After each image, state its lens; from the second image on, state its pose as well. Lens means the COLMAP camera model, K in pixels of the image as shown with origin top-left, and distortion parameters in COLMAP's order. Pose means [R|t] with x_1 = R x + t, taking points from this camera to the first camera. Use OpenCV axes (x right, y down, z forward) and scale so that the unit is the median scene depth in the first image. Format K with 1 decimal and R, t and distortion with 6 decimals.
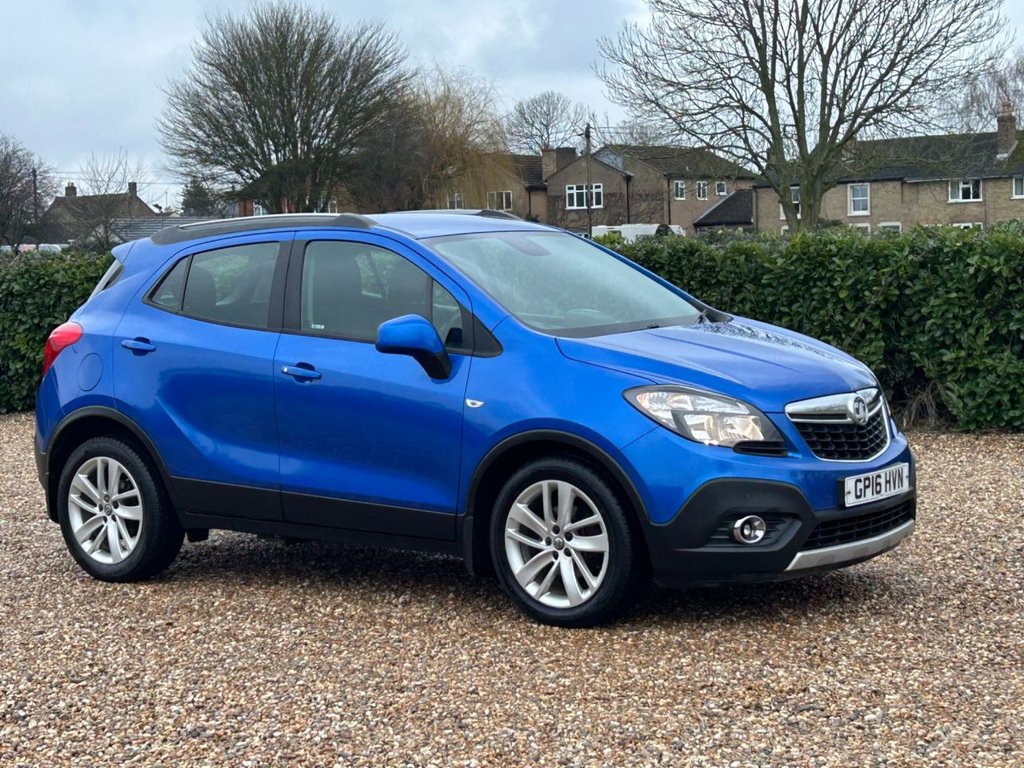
lens RADIAL K [[2056.0, 0, 494.4], [0, 2056.0, 356.6], [0, 0, 1]] dist [0.199767, -0.367799]
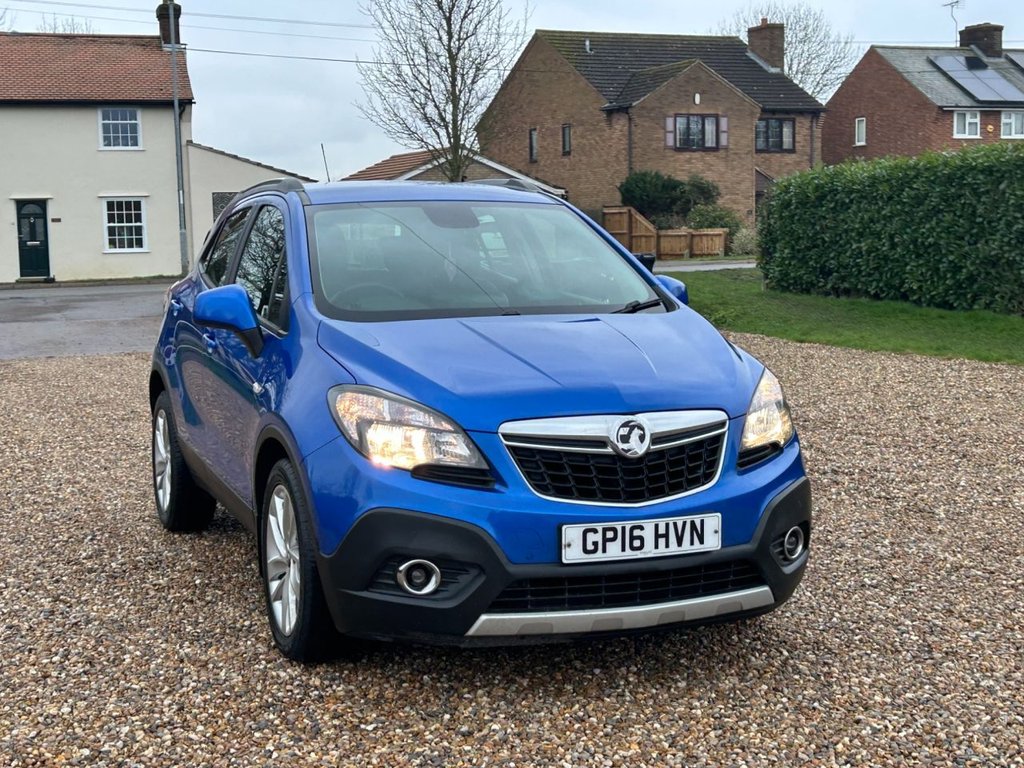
lens RADIAL K [[1519.4, 0, 496.3], [0, 1519.4, 377.9], [0, 0, 1]] dist [0.229050, -0.806900]
pose [[0.853088, 0.077556, -0.515970, 0.433223], [-0.056250, 0.996798, 0.056828, -0.026010], [0.518726, -0.019457, 0.854719, 0.507081]]
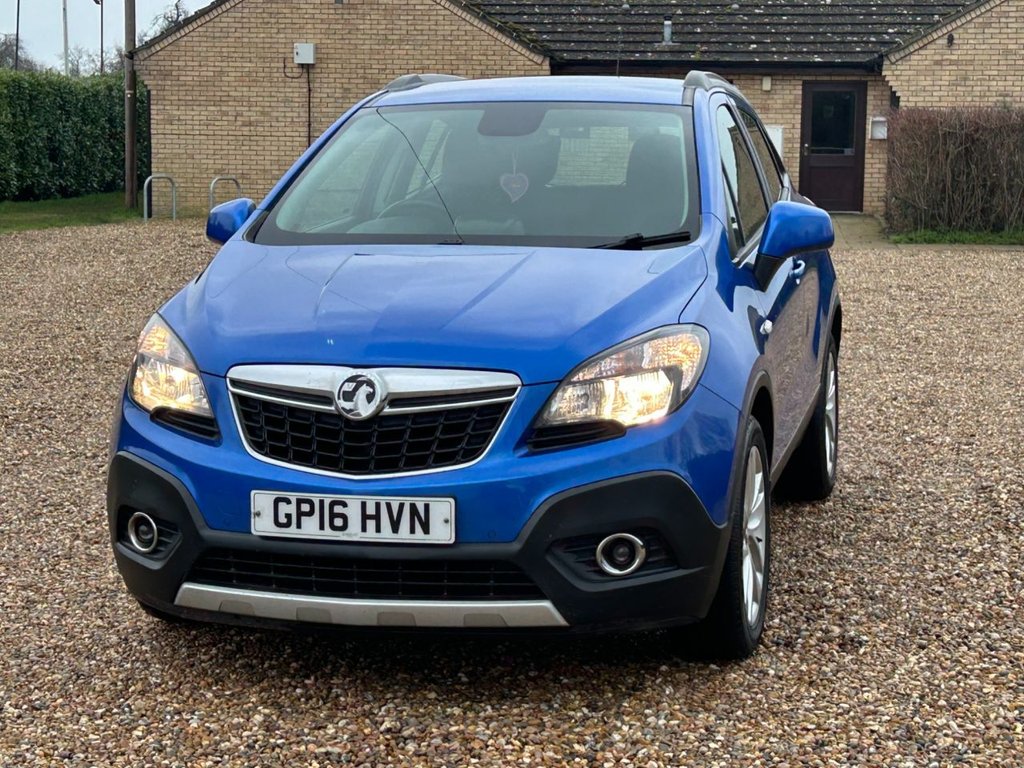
lens RADIAL K [[2056.0, 0, 494.4], [0, 2056.0, 356.6], [0, 0, 1]] dist [0.199767, -0.367799]
pose [[0.404928, 0.134128, -0.904457, 0.778335], [-0.074612, 0.990730, 0.113518, -0.061825], [0.911299, 0.021516, 0.411182, 0.800323]]
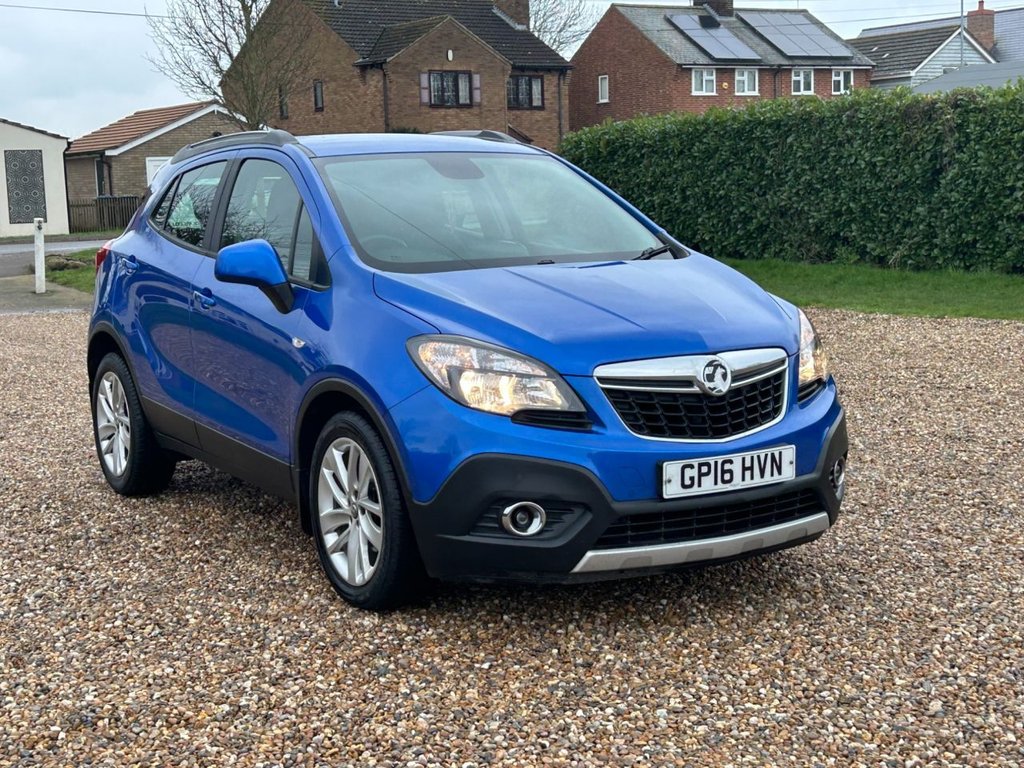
lens RADIAL K [[1518.4, 0, 499.8], [0, 1518.4, 389.5], [0, 0, 1]] dist [0.239248, -0.948375]
pose [[0.932218, 0.062799, -0.356406, 0.316812], [-0.035296, 0.995911, 0.083161, -0.015541], [0.360172, -0.064944, 0.930623, 0.434239]]
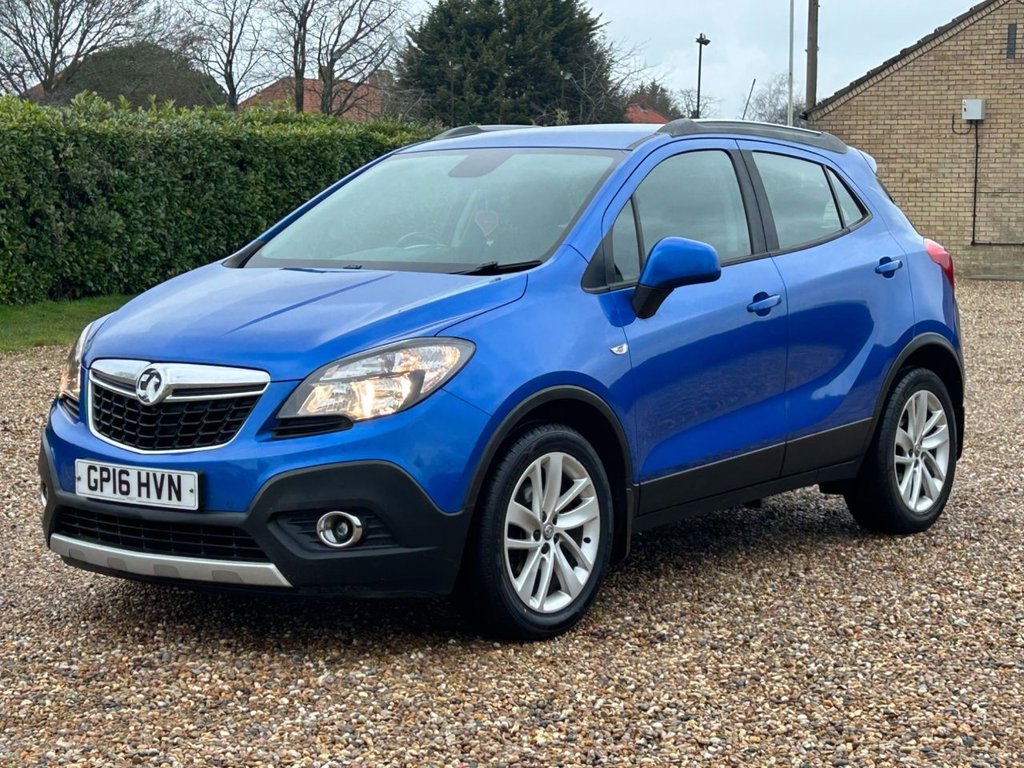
lens RADIAL K [[2056.0, 0, 494.4], [0, 2056.0, 356.6], [0, 0, 1]] dist [0.199767, -0.367799]
pose [[0.005950, 0.114250, -0.993434, 0.961216], [-0.066809, 0.991278, 0.113601, -0.082429], [0.997748, 0.065695, 0.013531, 1.145331]]
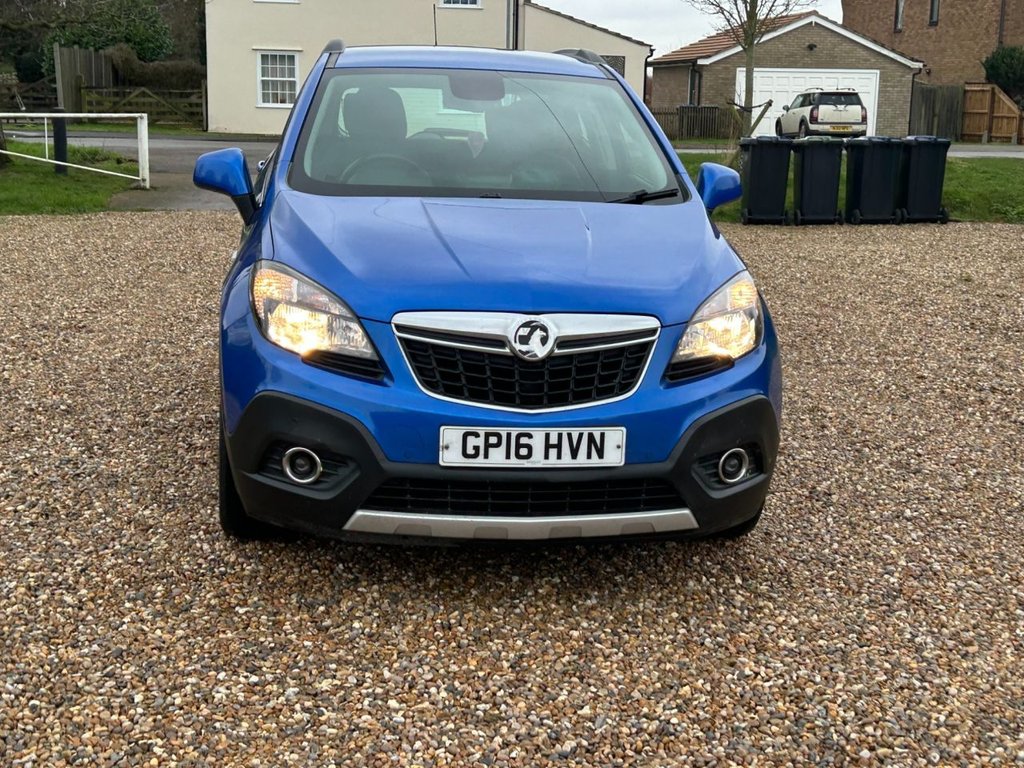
lens RADIAL K [[1521.0, 0, 524.5], [0, 1521.0, 399.3], [0, 0, 1]] dist [0.219941, -0.714510]
pose [[0.713166, 0.196534, -0.672881, 0.543894], [-0.108152, 0.979249, 0.171391, -0.044342], [0.692602, -0.049456, 0.719622, 0.637549]]
